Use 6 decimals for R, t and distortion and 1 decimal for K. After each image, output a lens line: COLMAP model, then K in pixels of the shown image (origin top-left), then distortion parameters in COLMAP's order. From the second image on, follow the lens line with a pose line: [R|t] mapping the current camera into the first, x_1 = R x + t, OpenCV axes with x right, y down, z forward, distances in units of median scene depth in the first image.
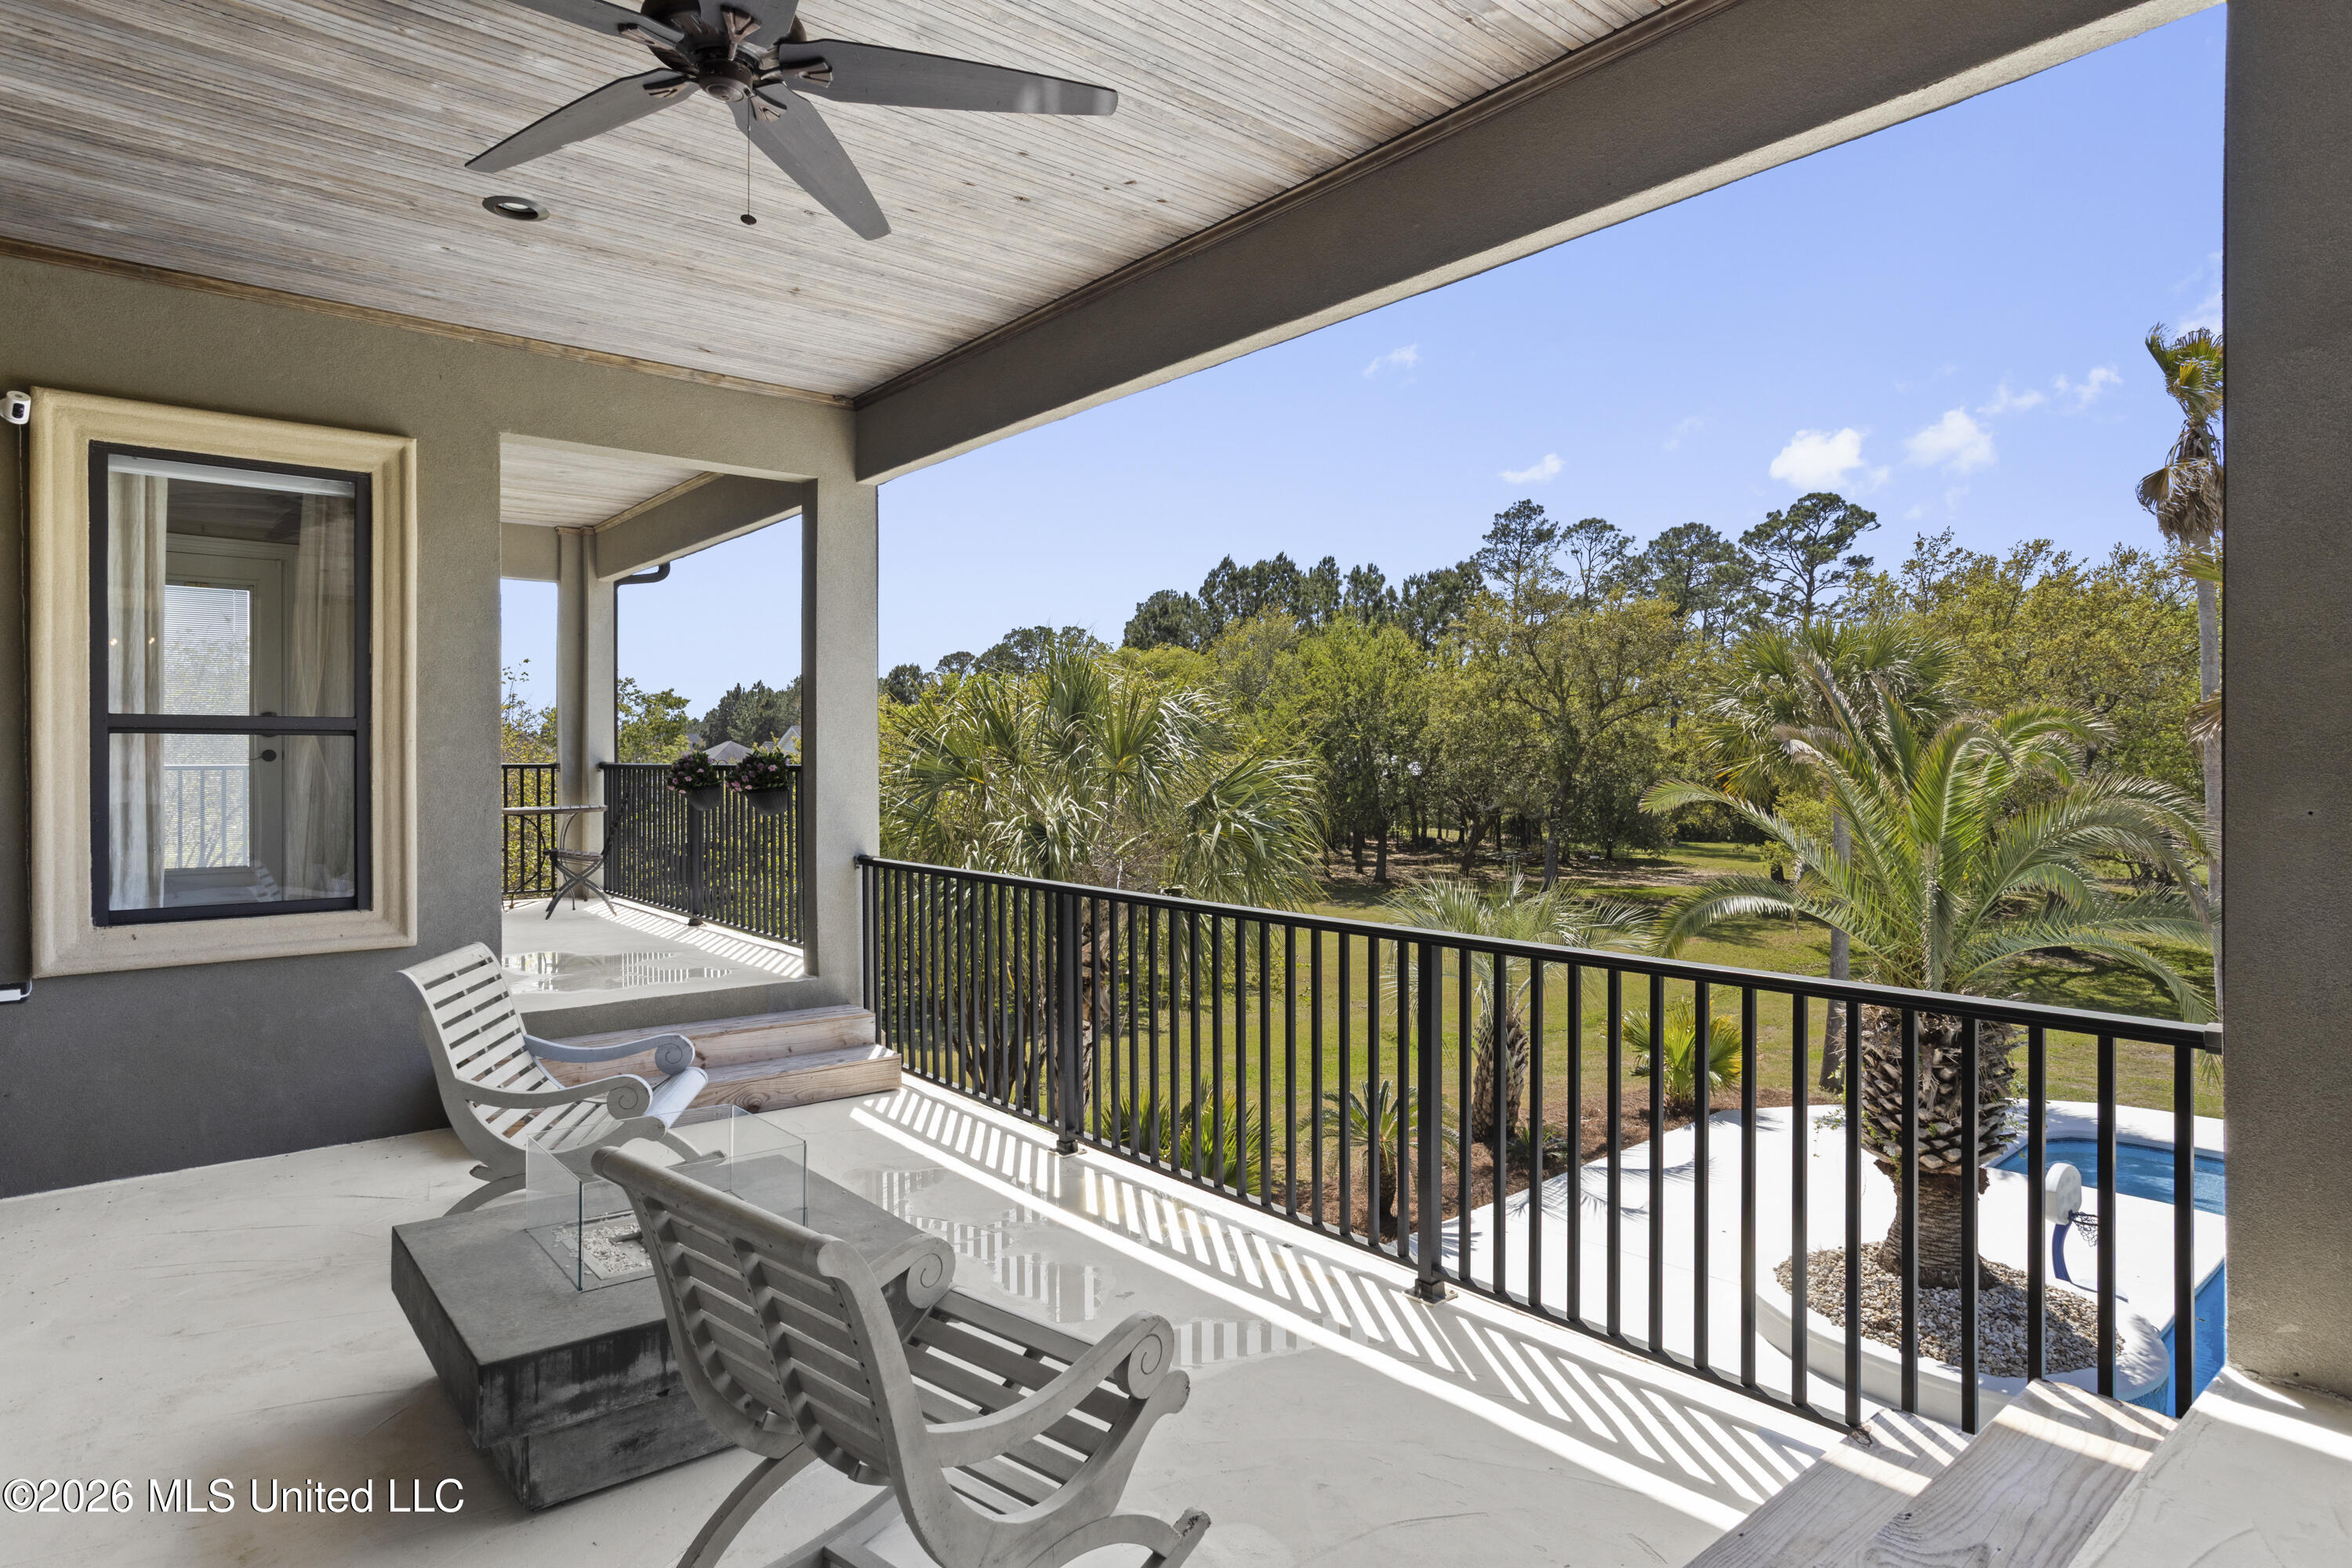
lens RADIAL K [[1271.0, 0, 1173.9], [0, 1271.0, 746.8], [0, 0, 1]] dist [-0.027776, 0.000512]
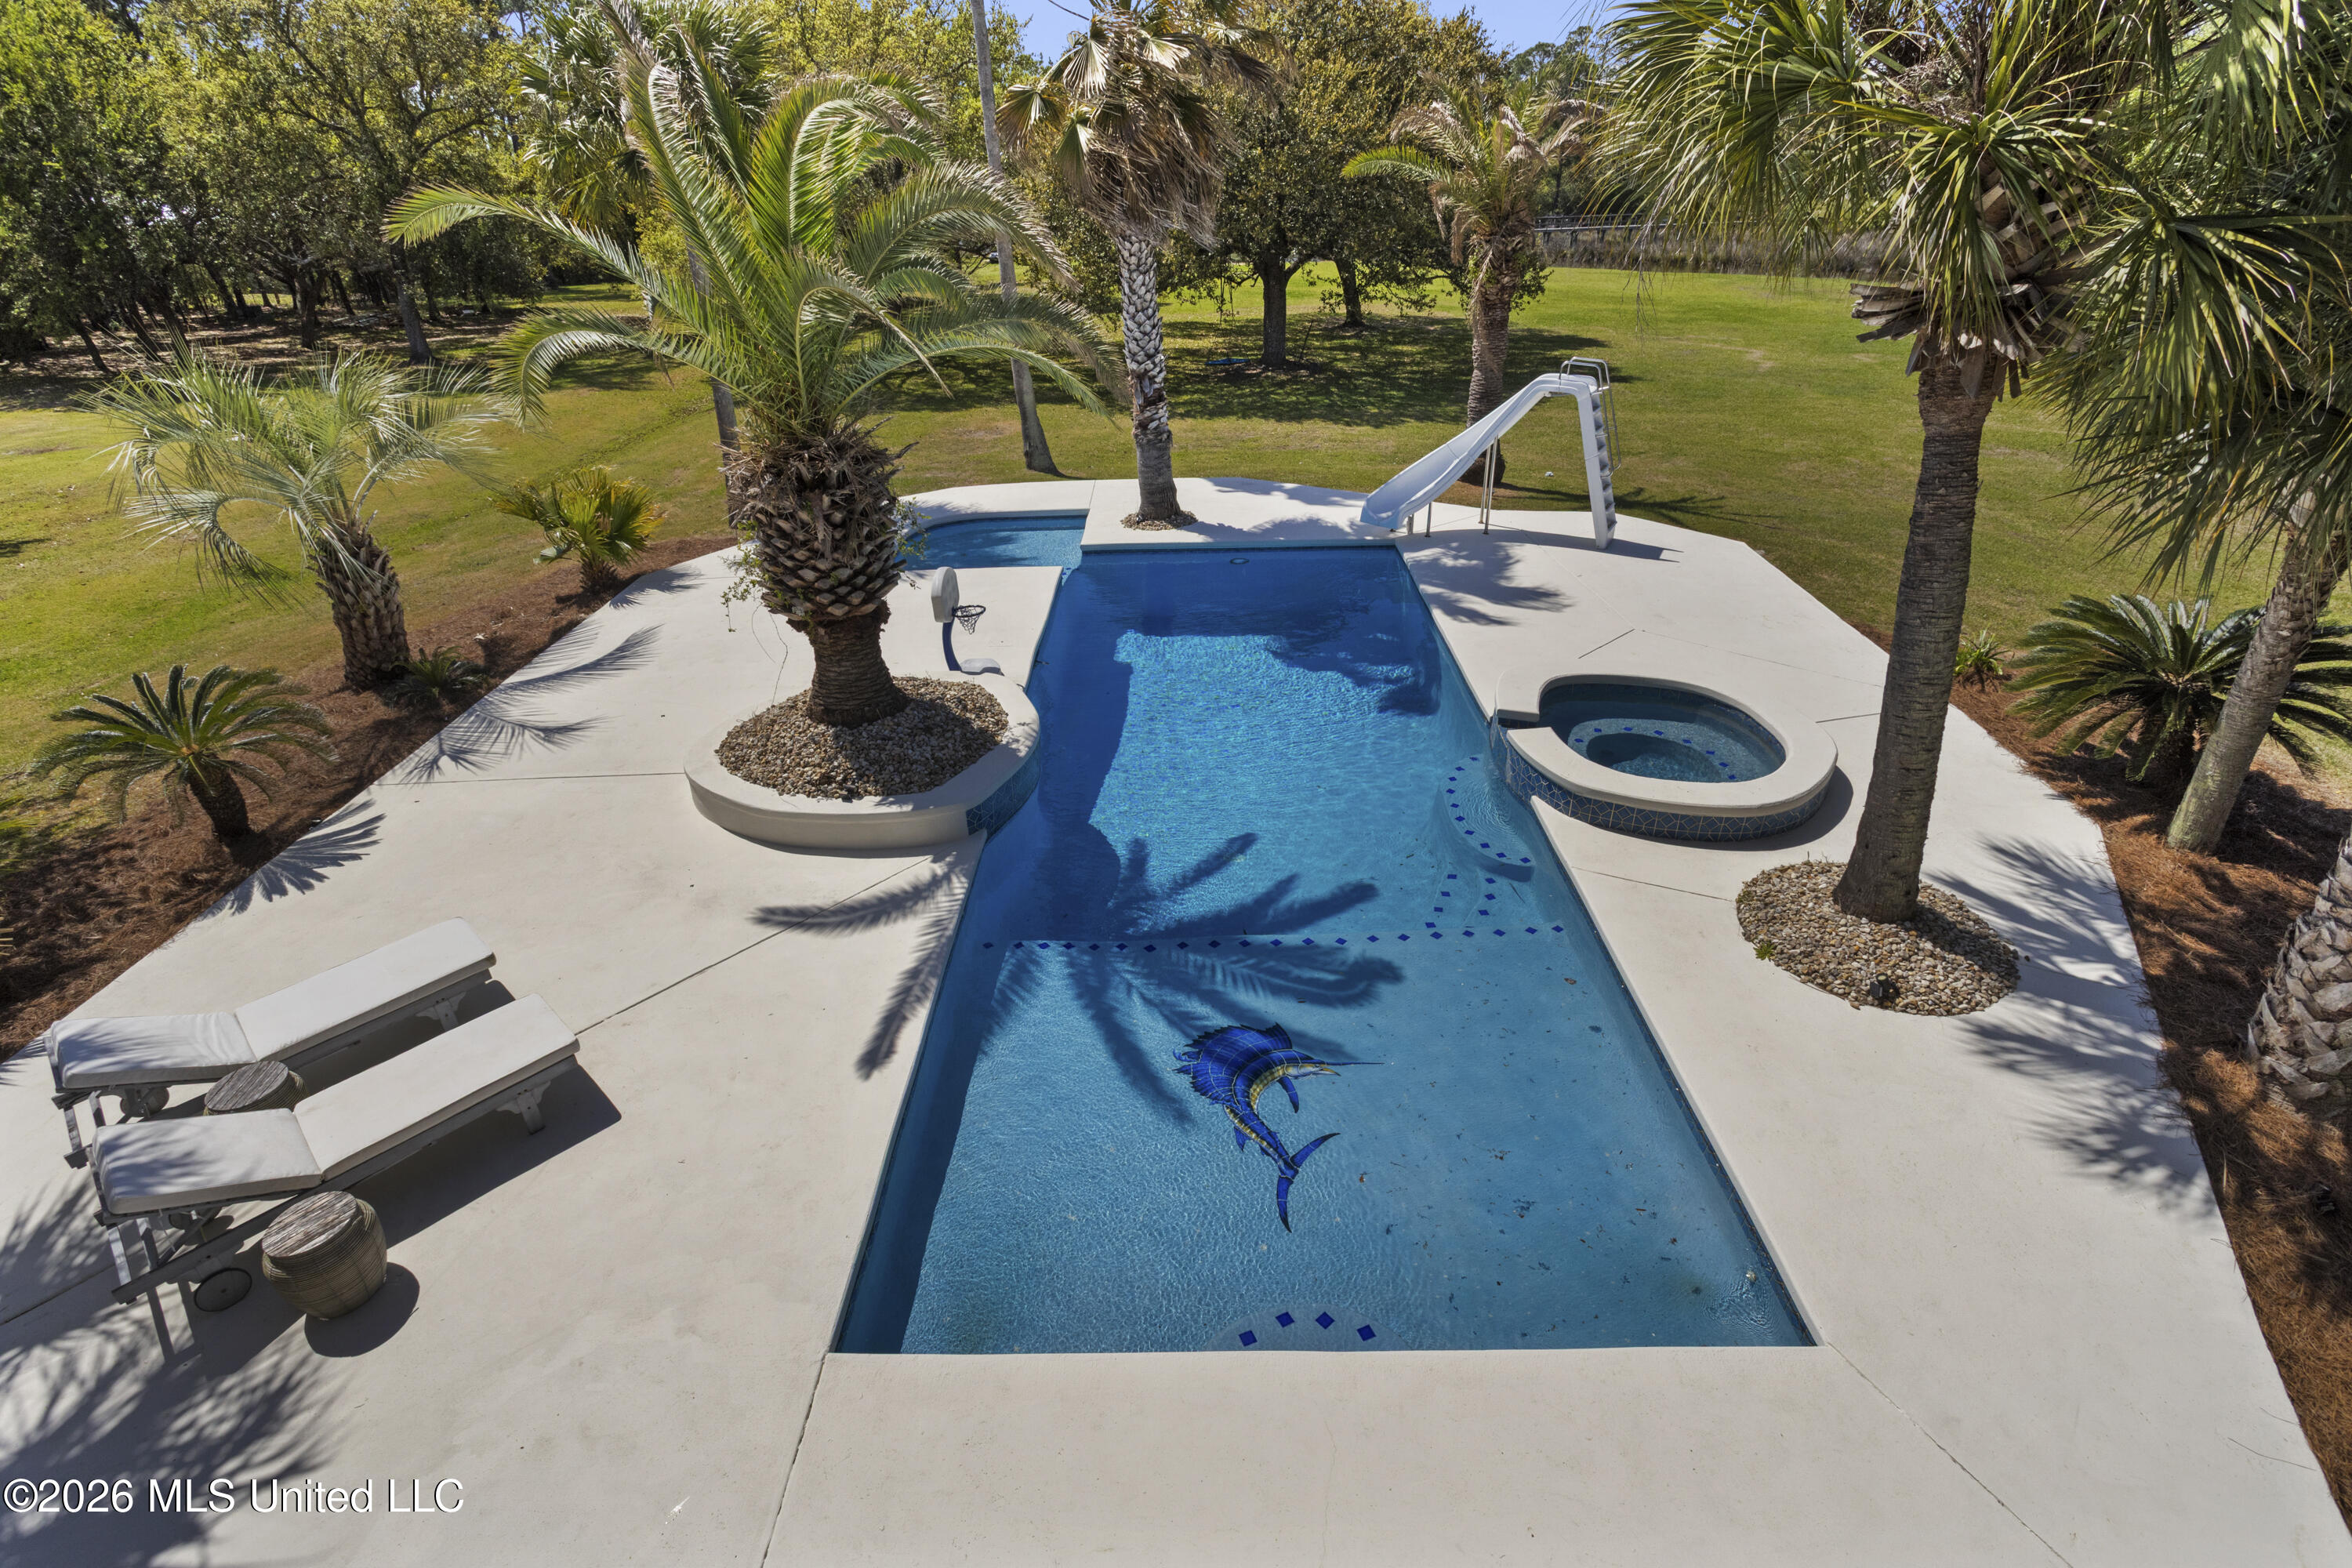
lens RADIAL K [[1163.8, 0, 1176.0], [0, 1163.8, 784.0], [0, 0, 1]] dist [-0.002140, 0.000417]
pose [[0.666755, -0.362118, 0.651389, 0.117395], [0.018253, 0.881696, 0.471465, 0.021668], [-0.745053, -0.302462, 0.594485, 0.188410]]
